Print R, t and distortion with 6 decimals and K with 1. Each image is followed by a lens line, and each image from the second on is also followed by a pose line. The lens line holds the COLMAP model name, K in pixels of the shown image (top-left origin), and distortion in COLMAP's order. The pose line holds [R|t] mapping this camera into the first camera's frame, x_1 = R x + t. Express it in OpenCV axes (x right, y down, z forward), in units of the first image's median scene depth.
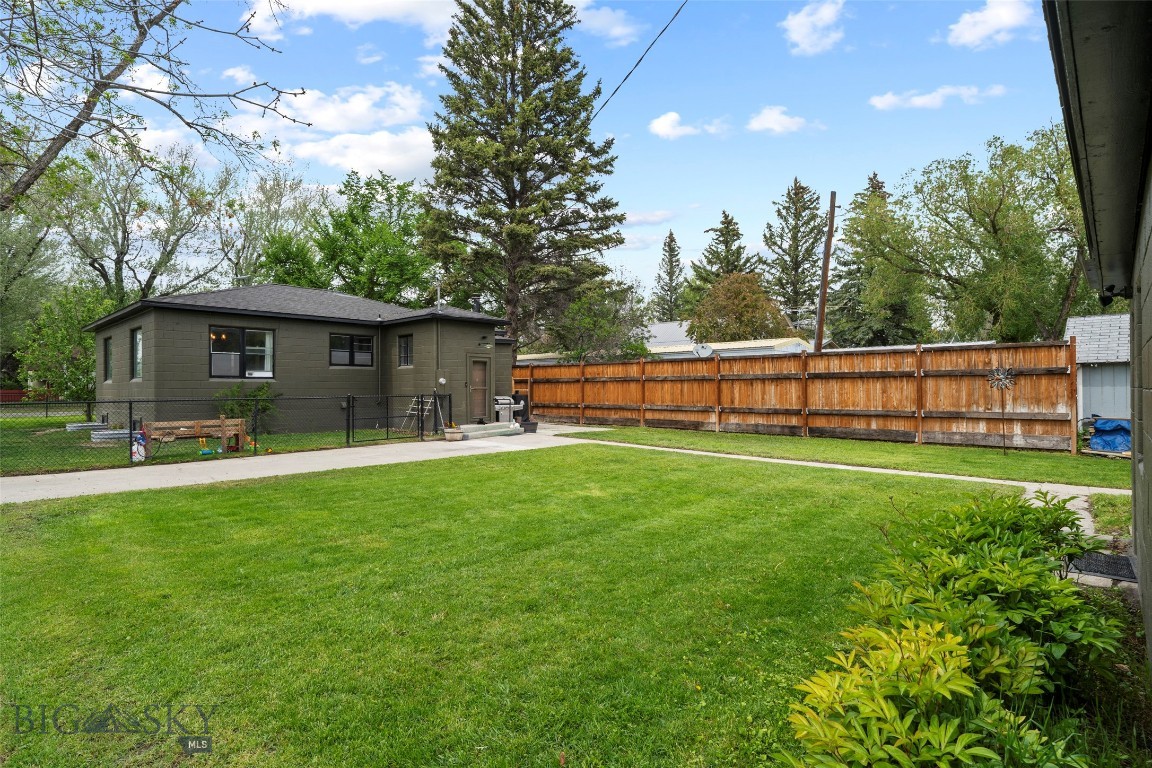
lens RADIAL K [[575.7, 0, 576.0], [0, 575.7, 384.0], [0, 0, 1]] dist [-0.006180, 0.000196]
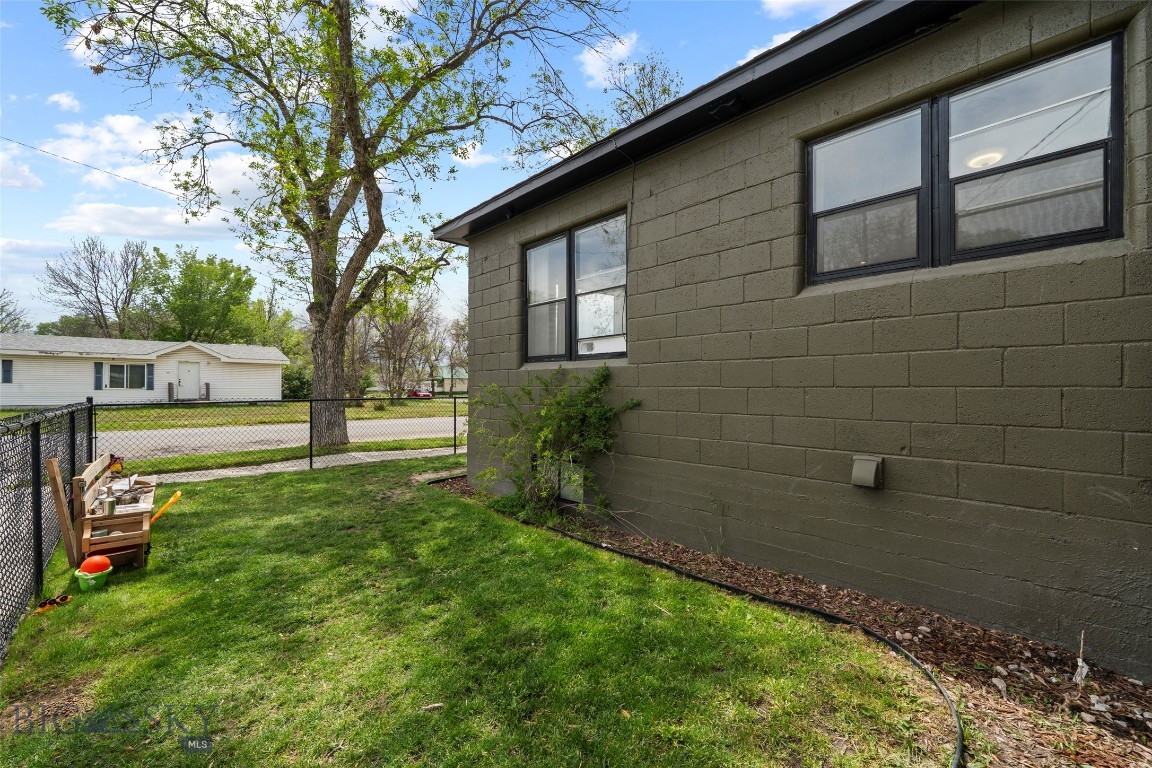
lens RADIAL K [[476.3, 0, 578.6], [0, 476.3, 390.2], [0, 0, 1]] dist [0.000102, -0.000035]
pose [[-0.066889, 0.004427, -0.997751, -0.230680], [0.003100, 0.999986, 0.004229, 0.007829], [0.997756, -0.002810, -0.066902, 0.902902]]
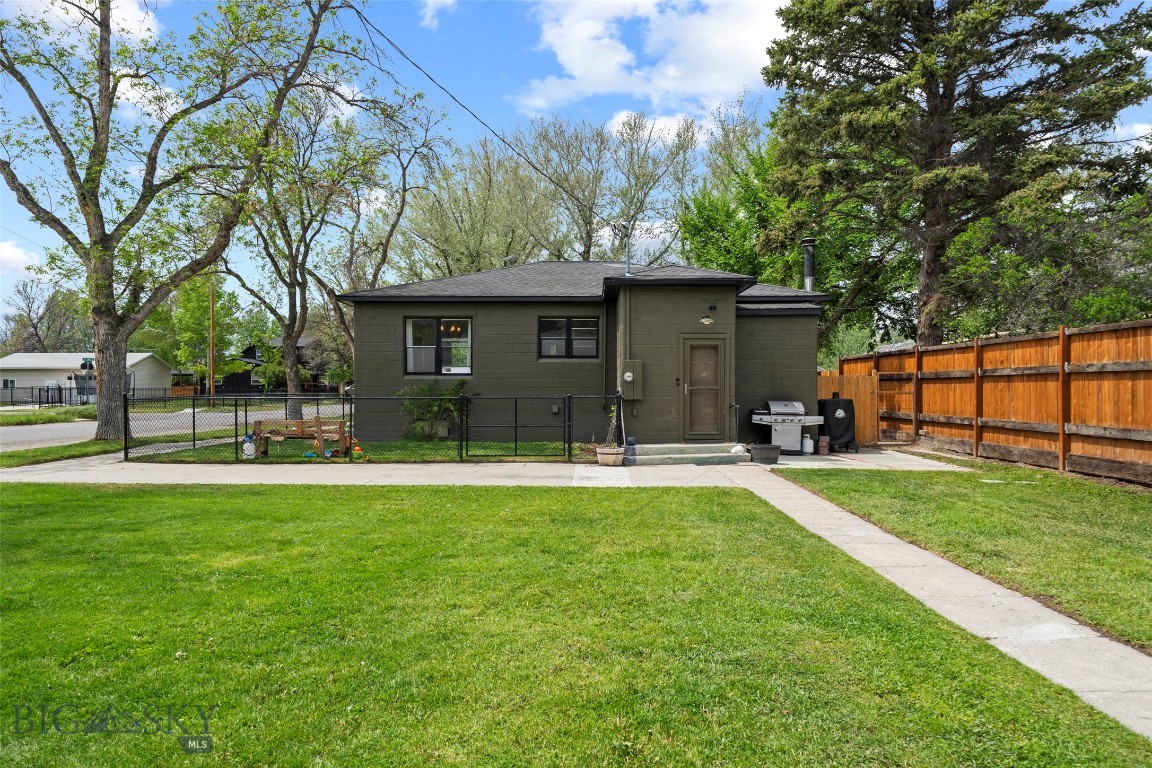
lens RADIAL K [[771.5, 0, 573.1], [0, 771.5, 381.9], [0, 0, 1]] dist [-0.004908, -0.000711]
pose [[0.665819, -0.004027, -0.746103, 0.373708], [-0.000955, 0.999980, -0.006249, 0.006492], [0.746113, 0.004874, 0.665802, 0.331000]]
